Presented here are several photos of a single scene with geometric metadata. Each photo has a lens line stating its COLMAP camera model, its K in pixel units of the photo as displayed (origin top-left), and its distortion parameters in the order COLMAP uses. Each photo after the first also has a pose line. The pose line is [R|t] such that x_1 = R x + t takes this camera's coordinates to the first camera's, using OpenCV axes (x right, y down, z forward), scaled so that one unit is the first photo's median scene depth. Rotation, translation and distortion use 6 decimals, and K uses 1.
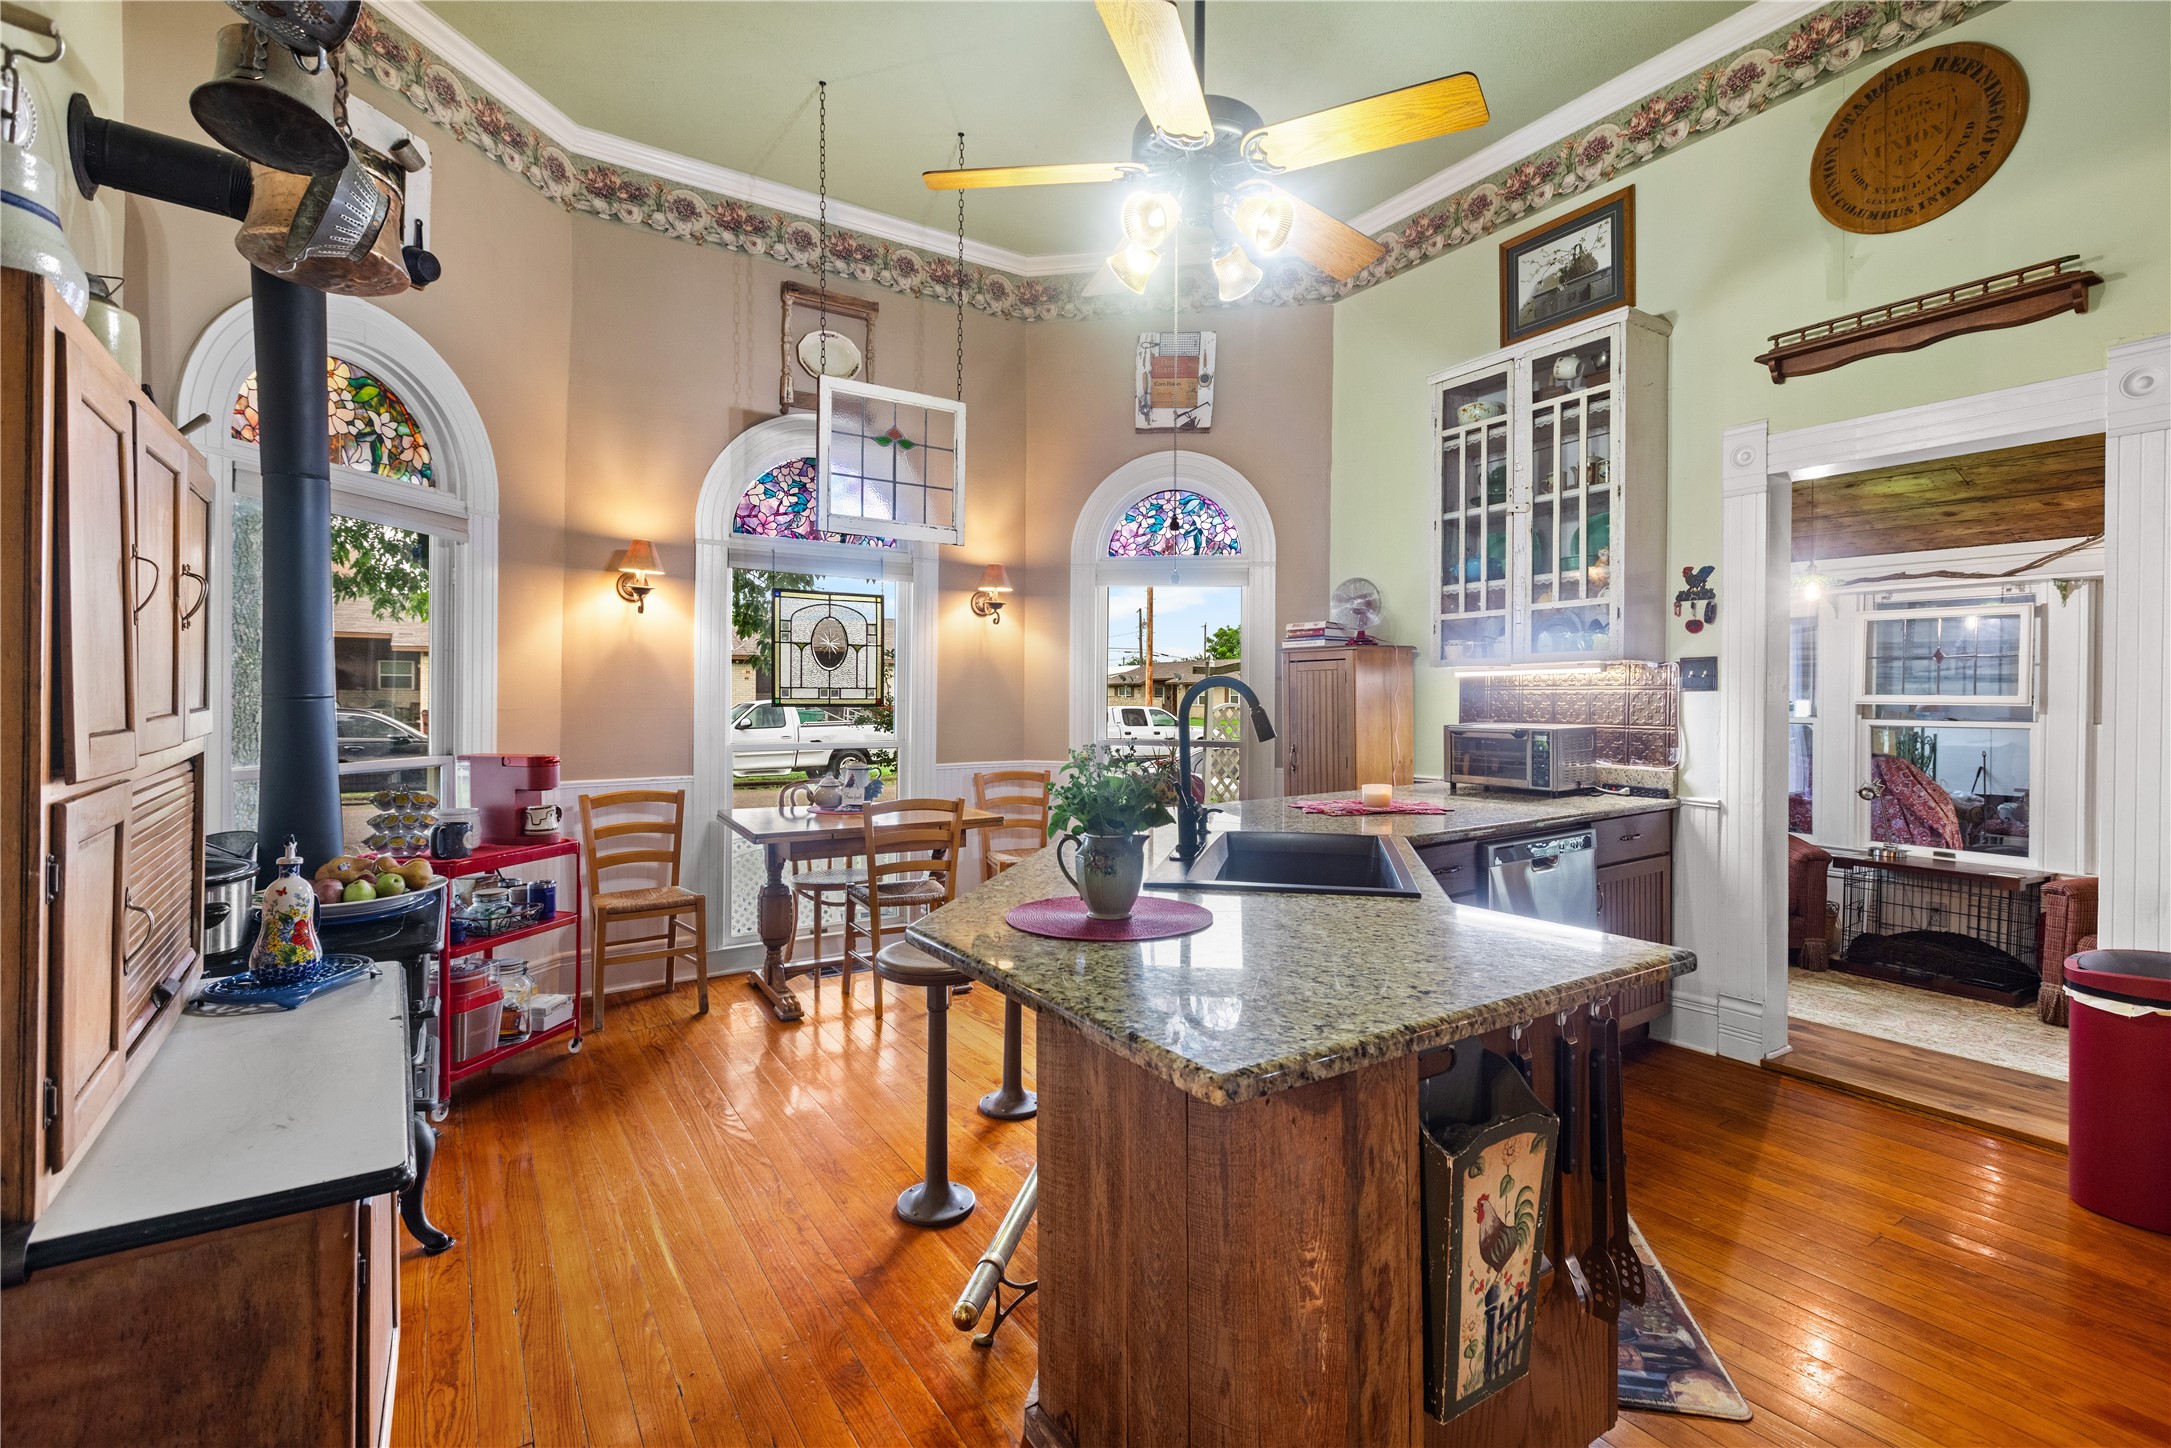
lens RADIAL K [[988.9, 0, 1086.0], [0, 988.9, 709.7], [0, 0, 1]] dist [0.001732, -0.000467]
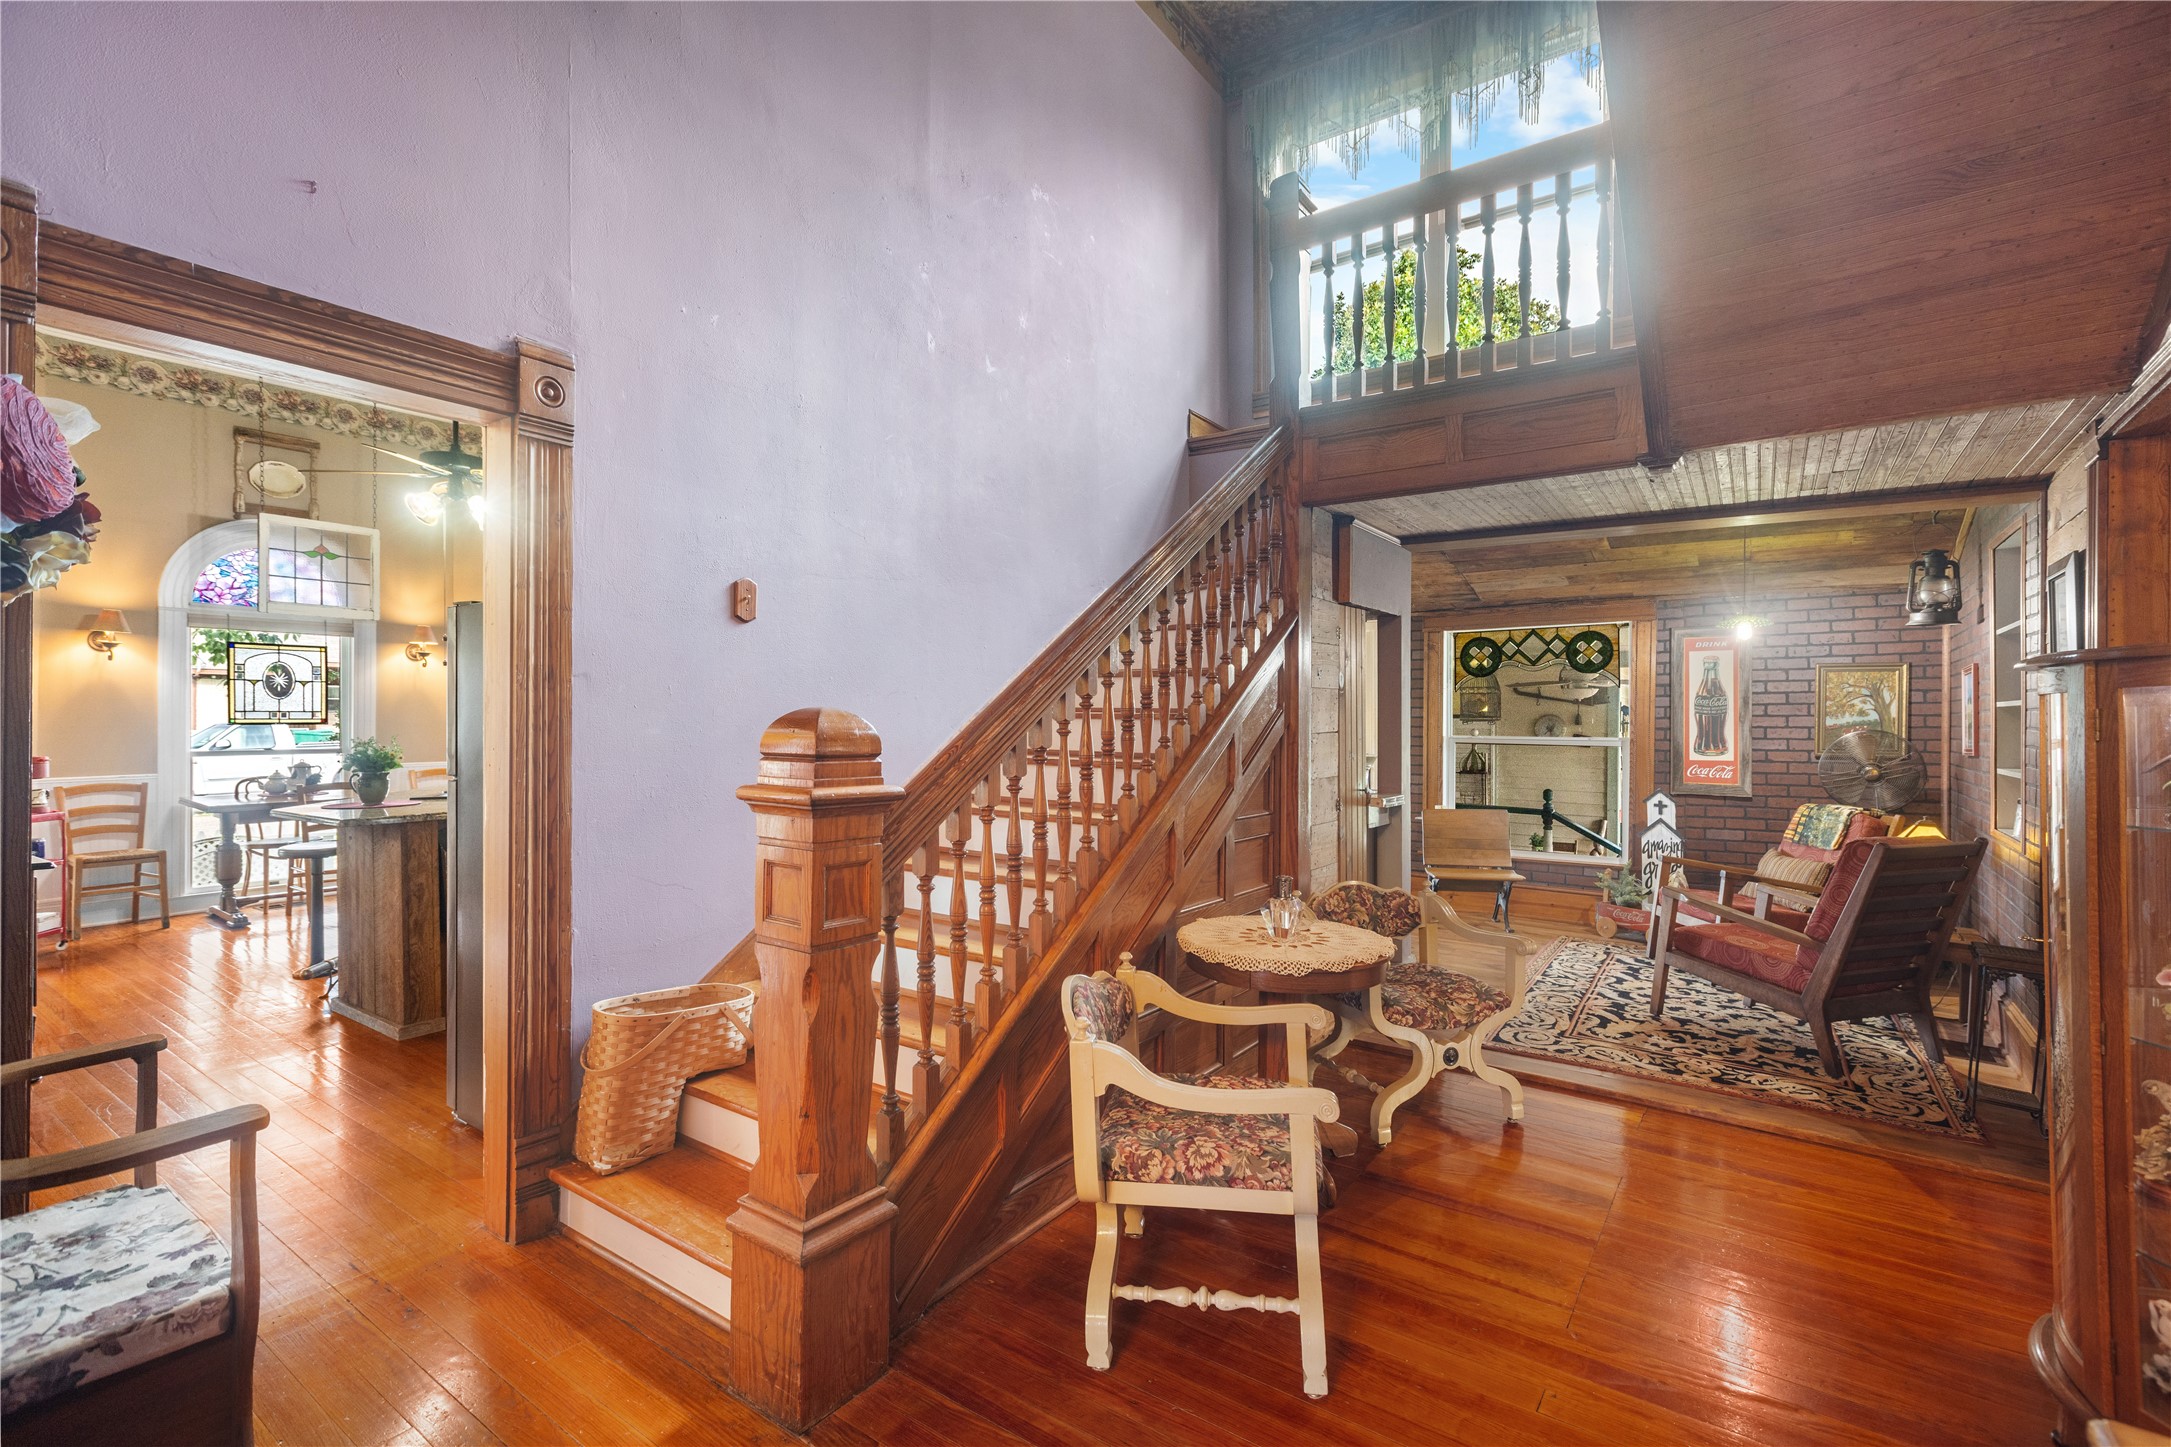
lens RADIAL K [[988.9, 0, 1087.7], [0, 988.9, 732.5], [0, 0, 1]] dist [0.001732, -0.000467]
pose [[0.927324, -0.004942, 0.374226, 0.300807], [0.003381, 0.999983, 0.004826, 0.005494], [-0.374243, -0.003210, 0.927325, -0.794336]]
